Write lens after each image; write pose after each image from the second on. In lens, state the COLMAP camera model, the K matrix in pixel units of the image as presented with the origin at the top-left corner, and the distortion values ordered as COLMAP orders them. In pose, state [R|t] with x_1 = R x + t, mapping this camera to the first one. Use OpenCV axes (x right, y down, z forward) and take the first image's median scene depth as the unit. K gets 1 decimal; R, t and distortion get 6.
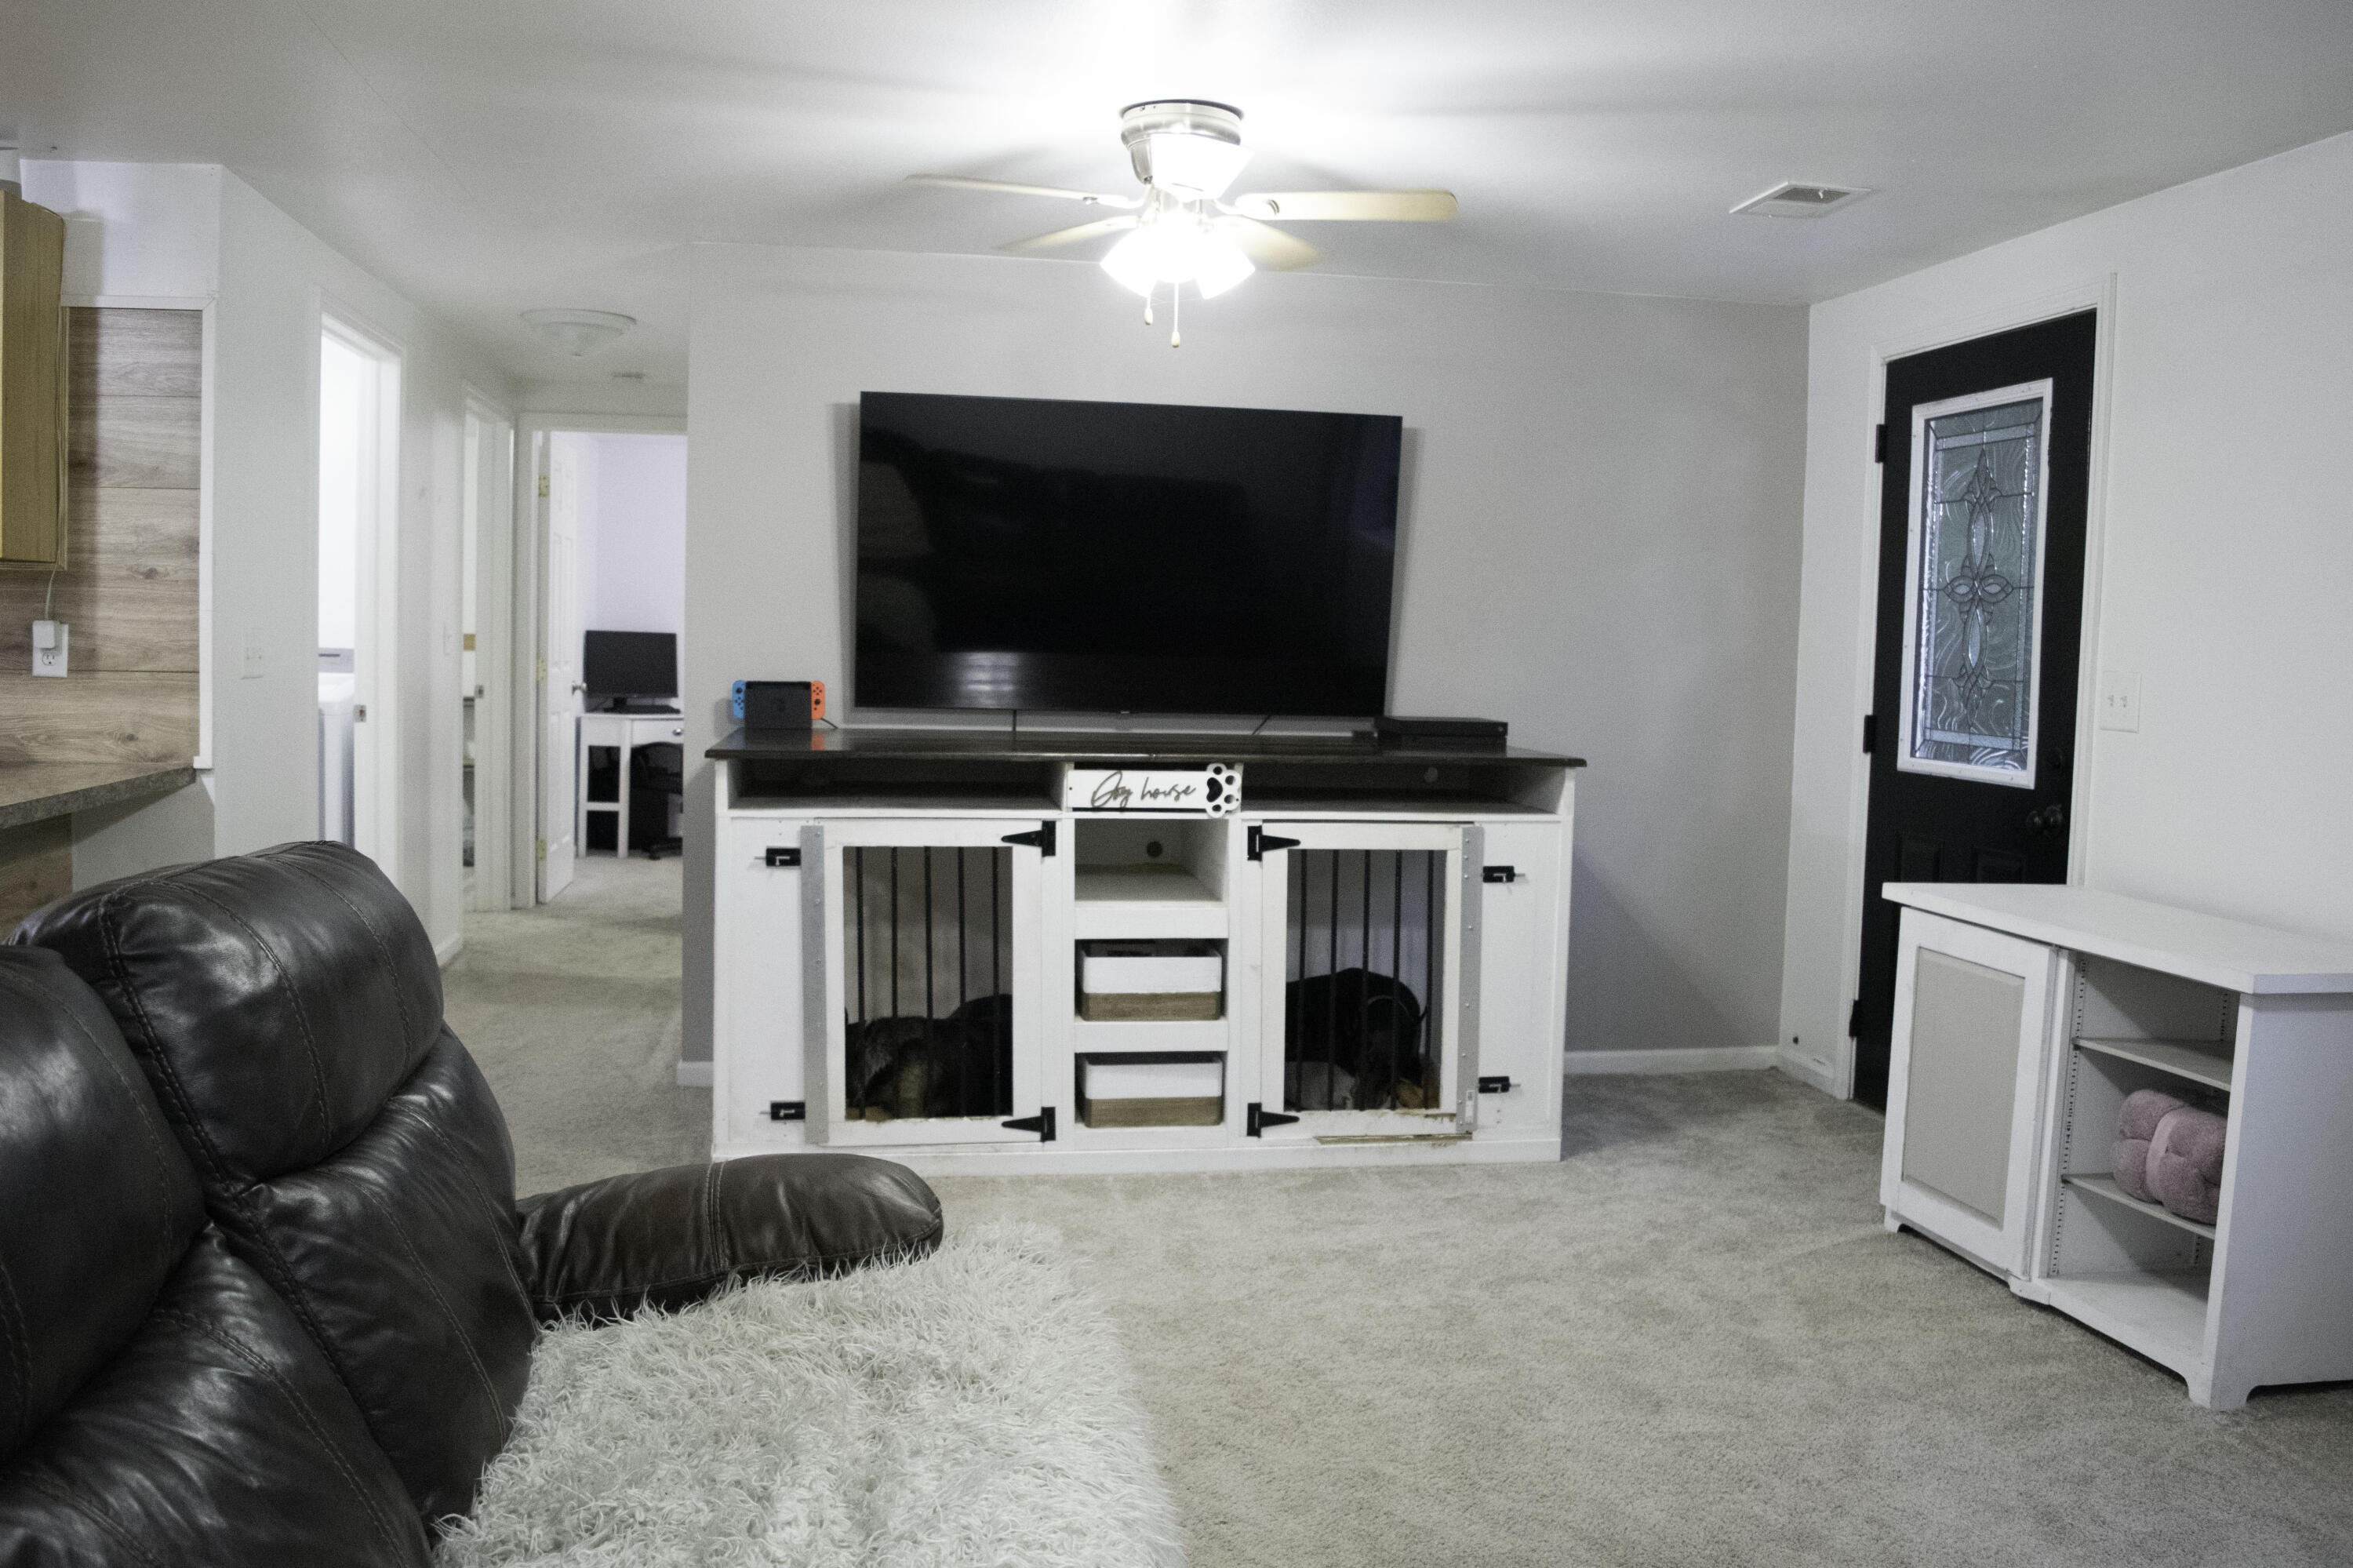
lens RADIAL K [[1848.6, 0, 1176.6], [0, 1848.6, 779.0], [0, 0, 1]] dist [-0.081259, 0.000220]
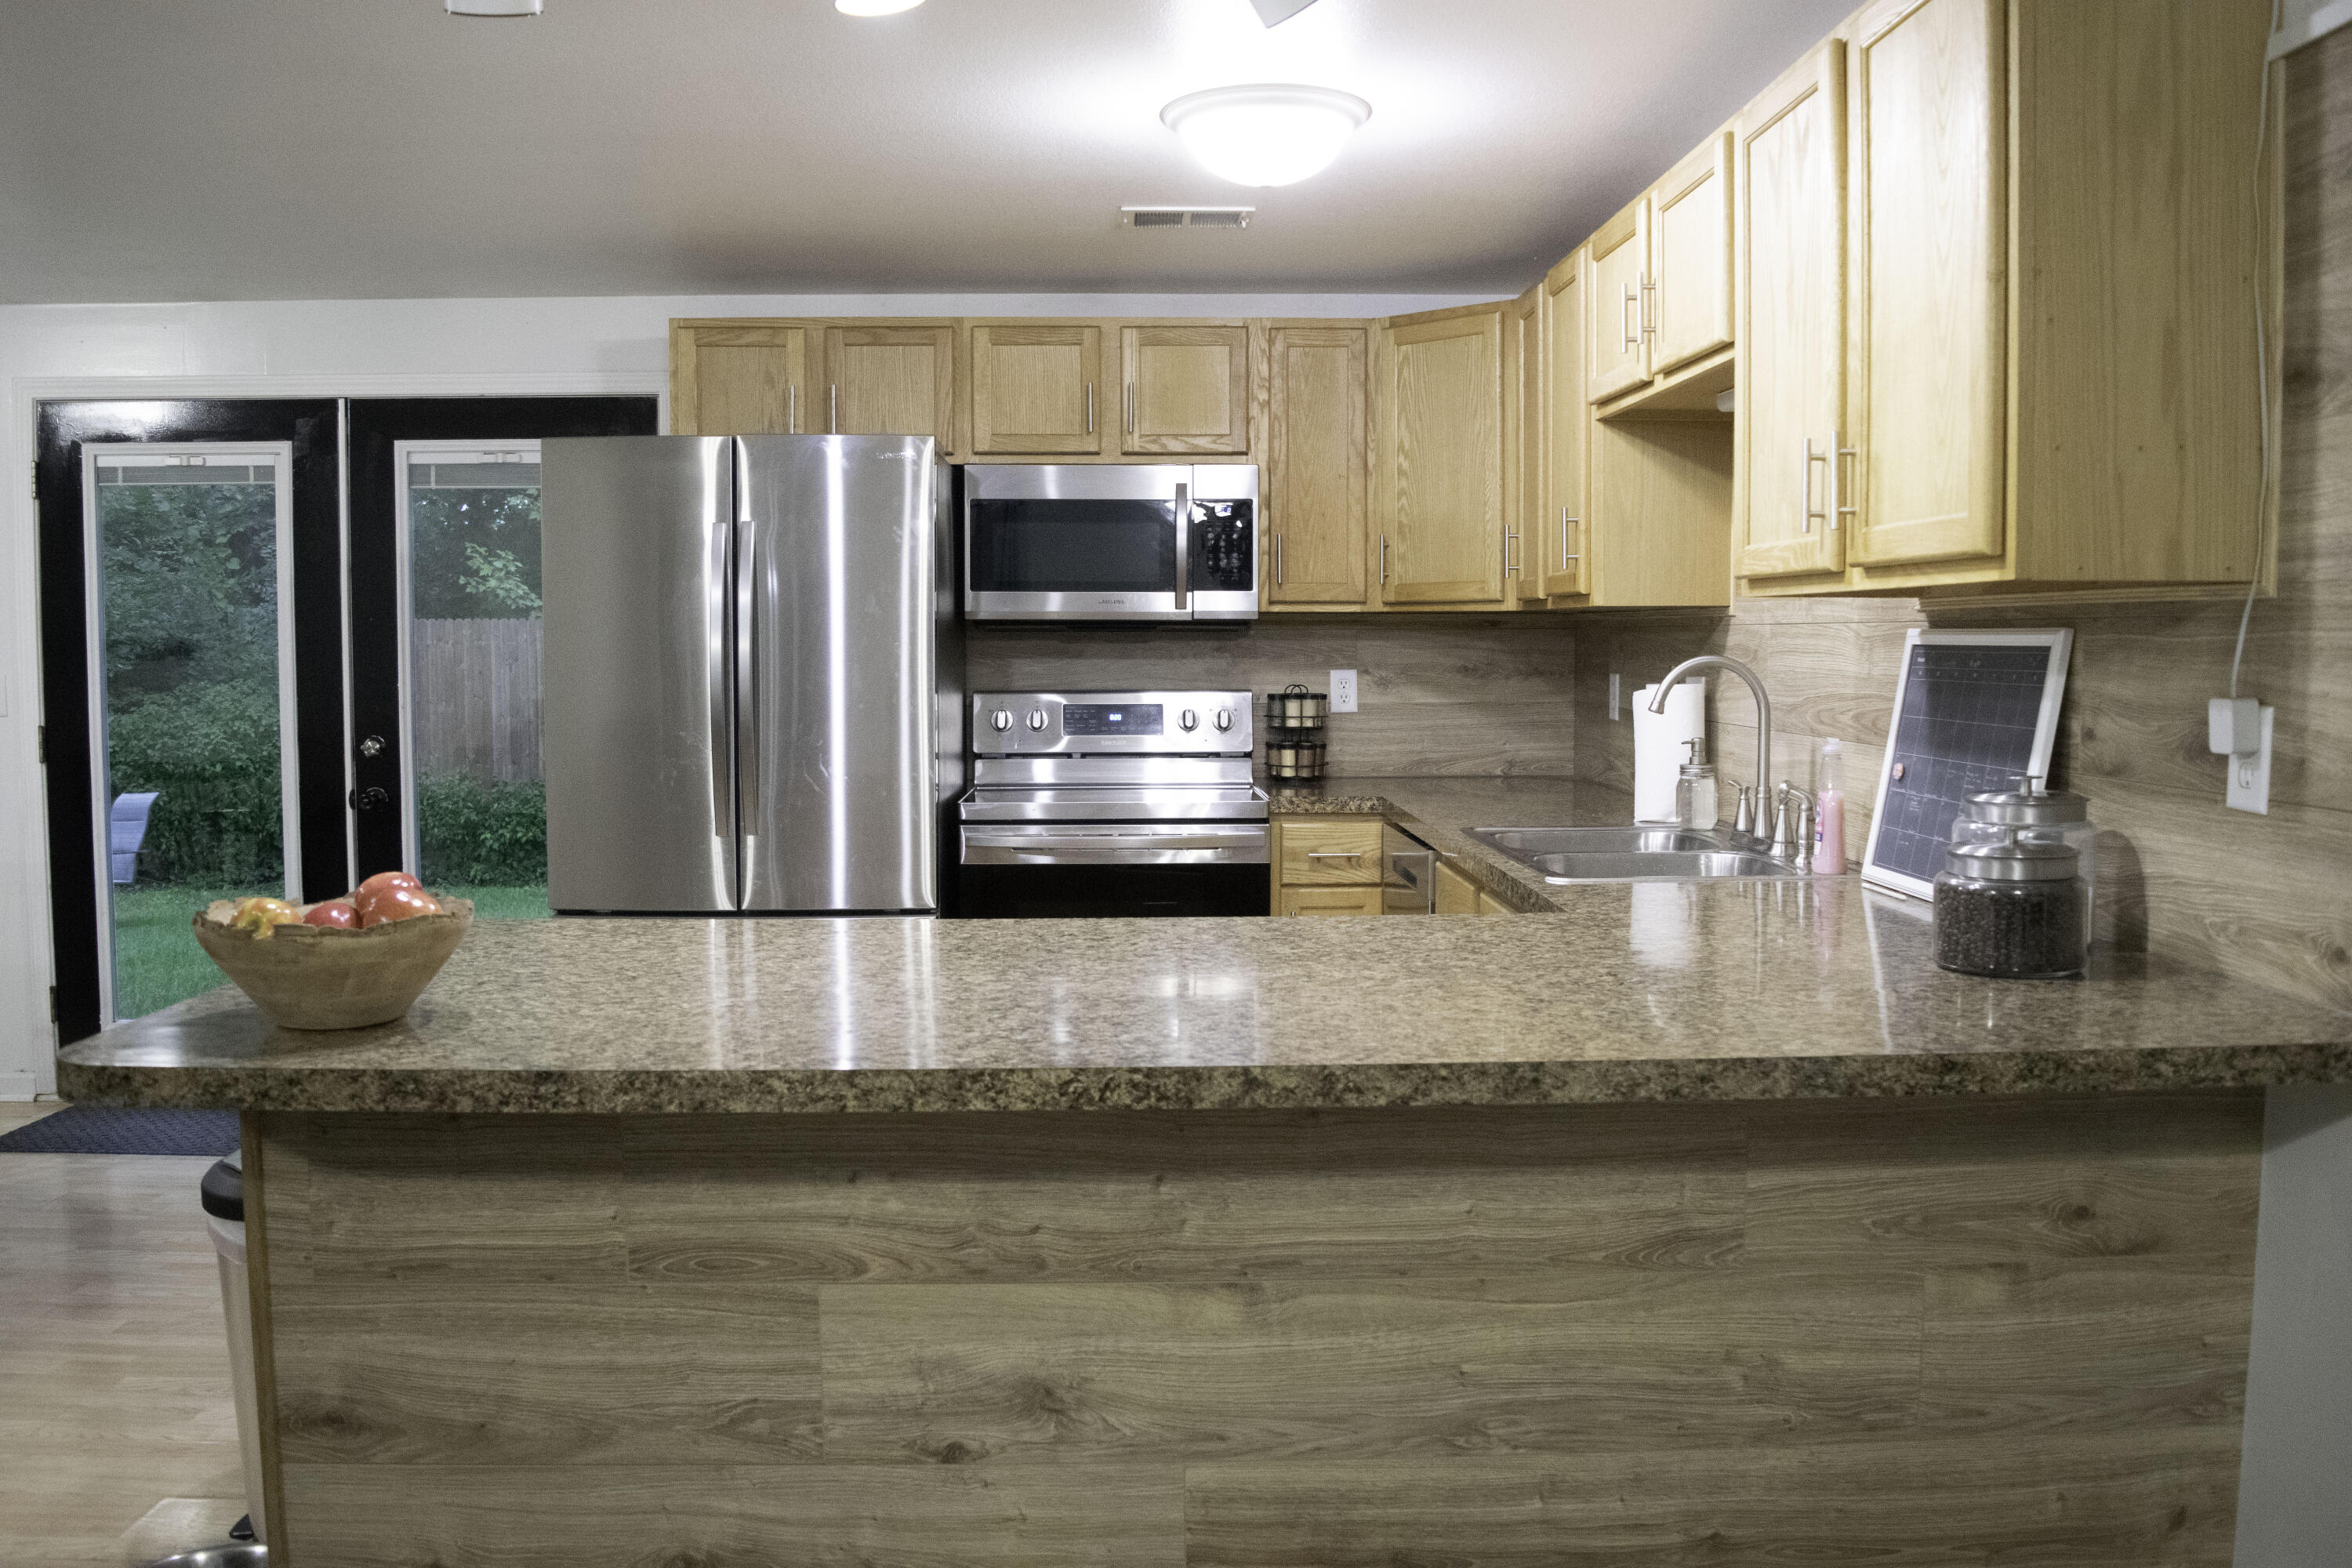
lens RADIAL K [[1847.8, 0, 1164.6], [0, 1847.8, 766.7], [0, 0, 1]] dist [-0.081259, 0.000220]
pose [[-0.161106, 0.036744, -0.986253, -0.087213], [-0.081703, 0.995380, 0.050431, -0.070181], [0.983549, 0.088704, -0.157360, 0.780642]]
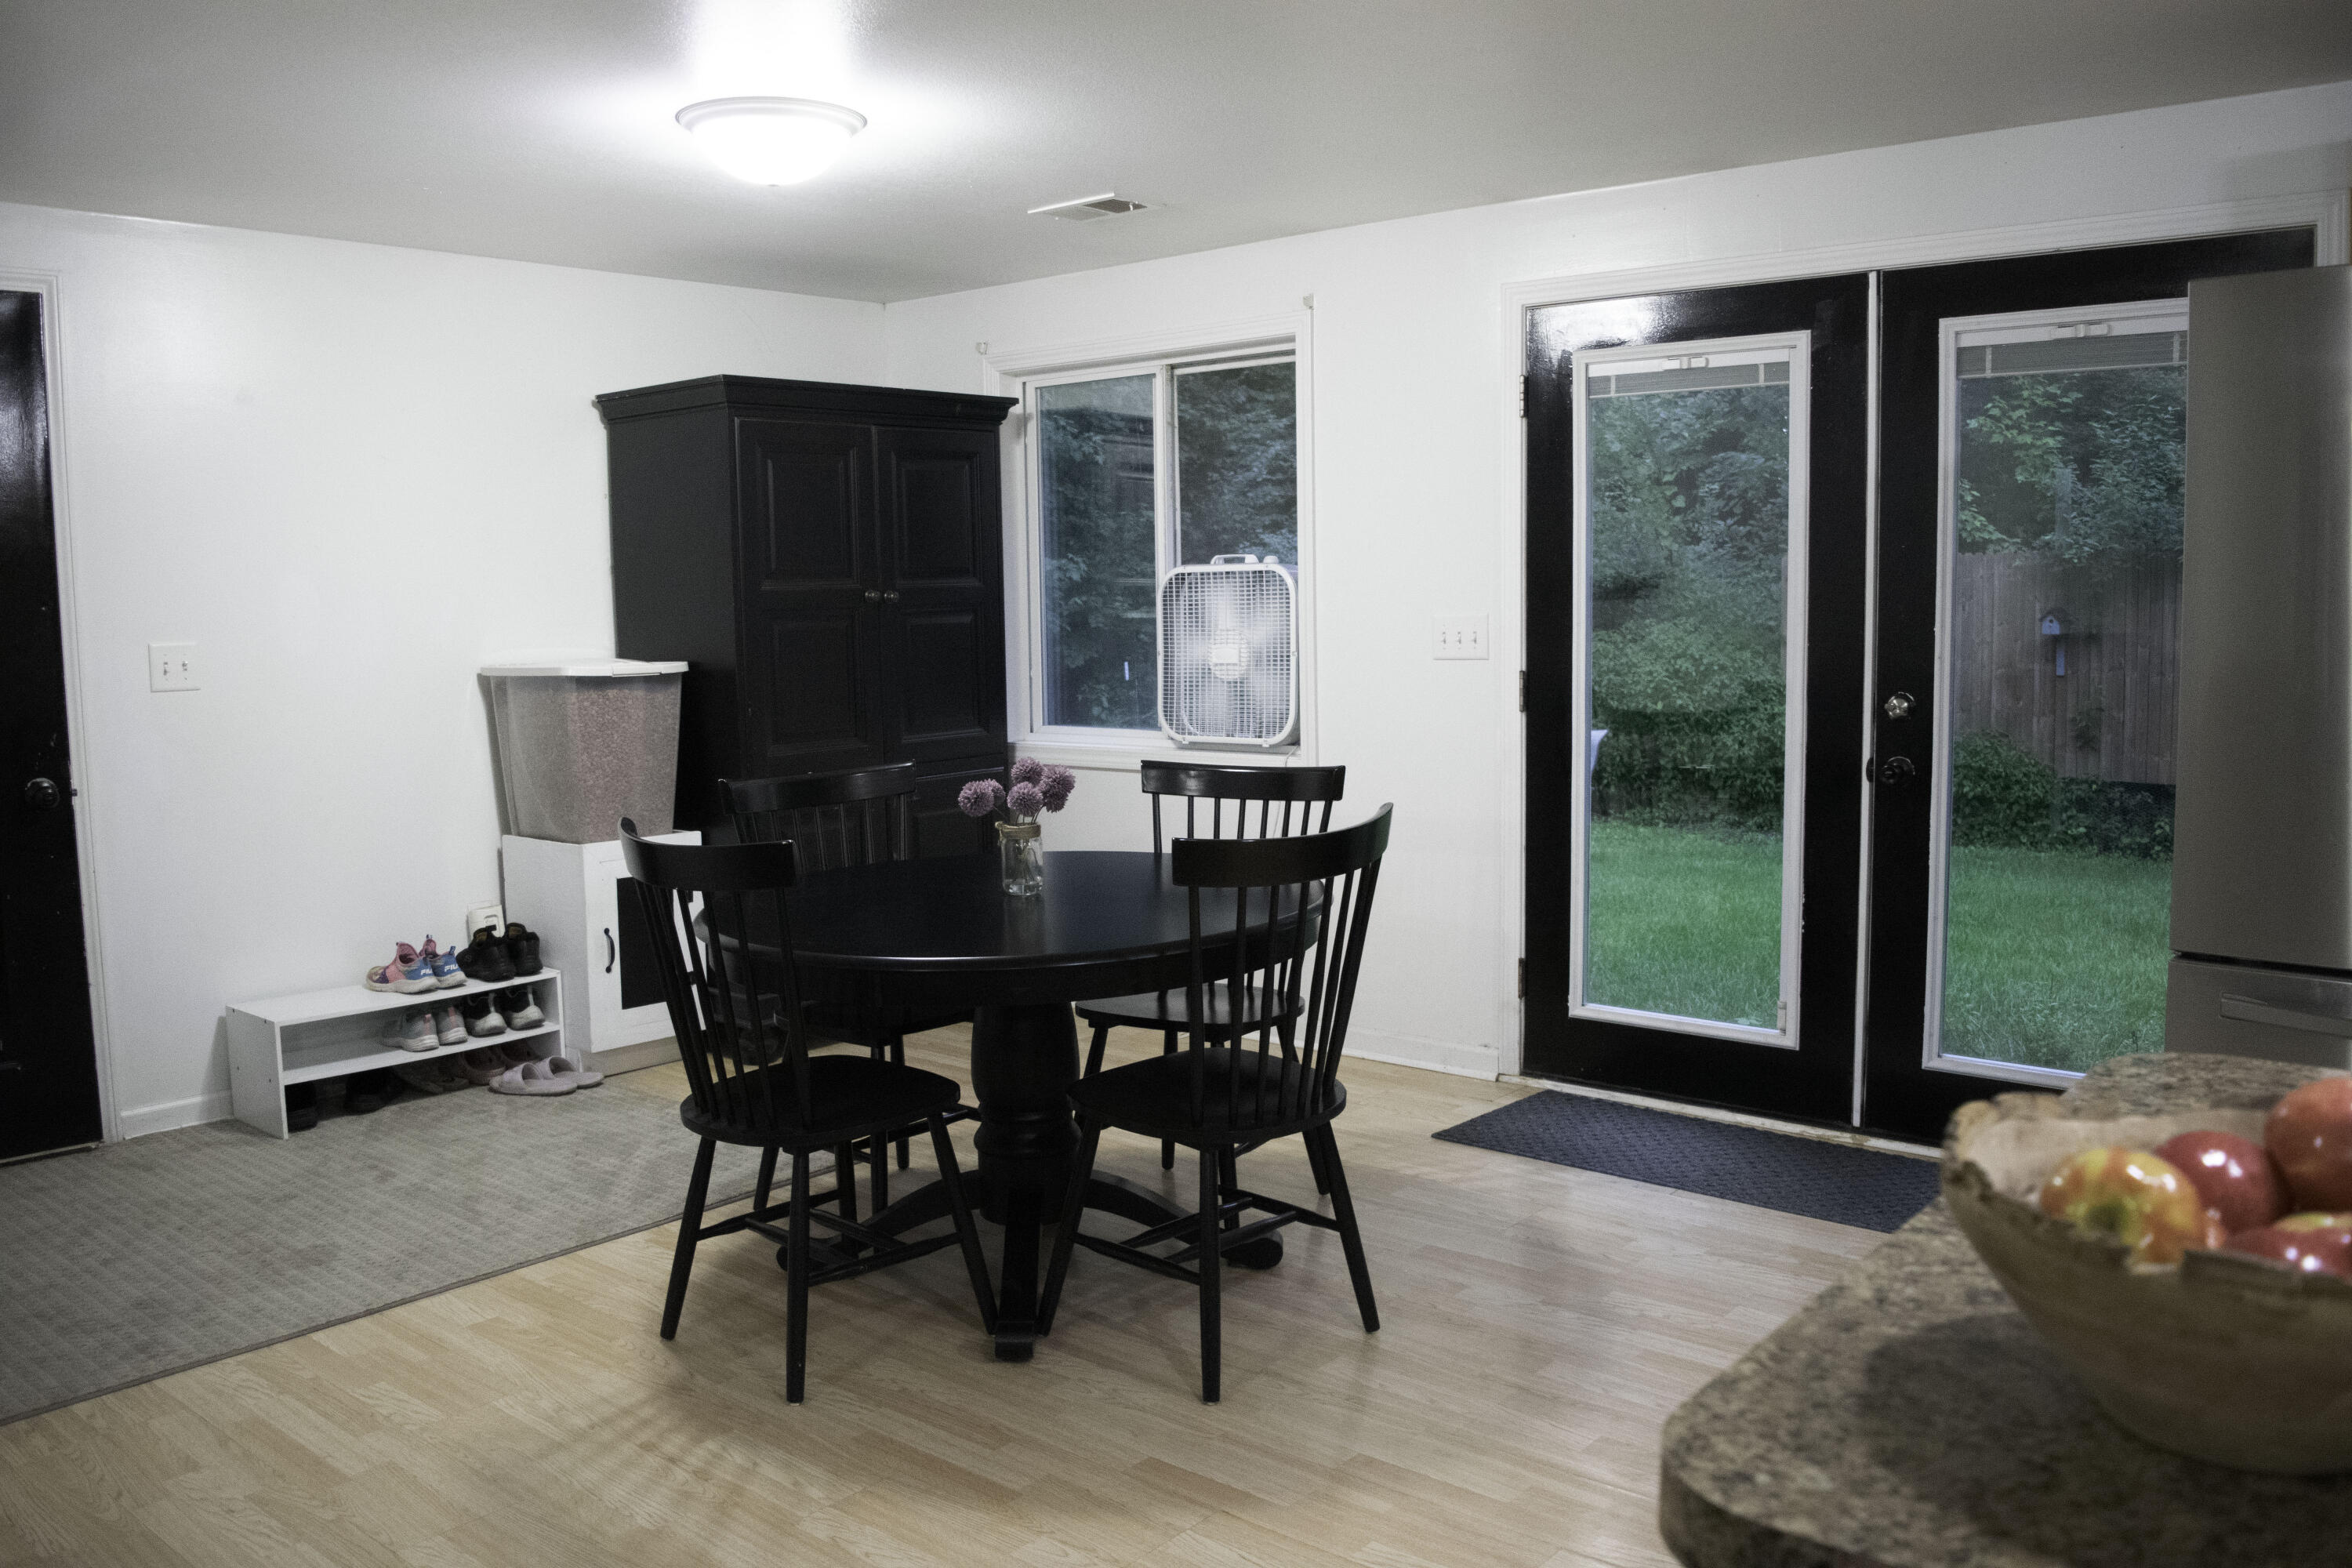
lens RADIAL K [[1847.8, 0, 1177.6], [0, 1847.8, 778.4], [0, 0, 1]] dist [-0.081259, 0.000220]
pose [[-0.777865, 0.046778, -0.626688, -0.289922], [-0.055539, 0.988207, 0.142699, -0.058372], [0.625972, 0.145806, -0.766094, 0.577090]]
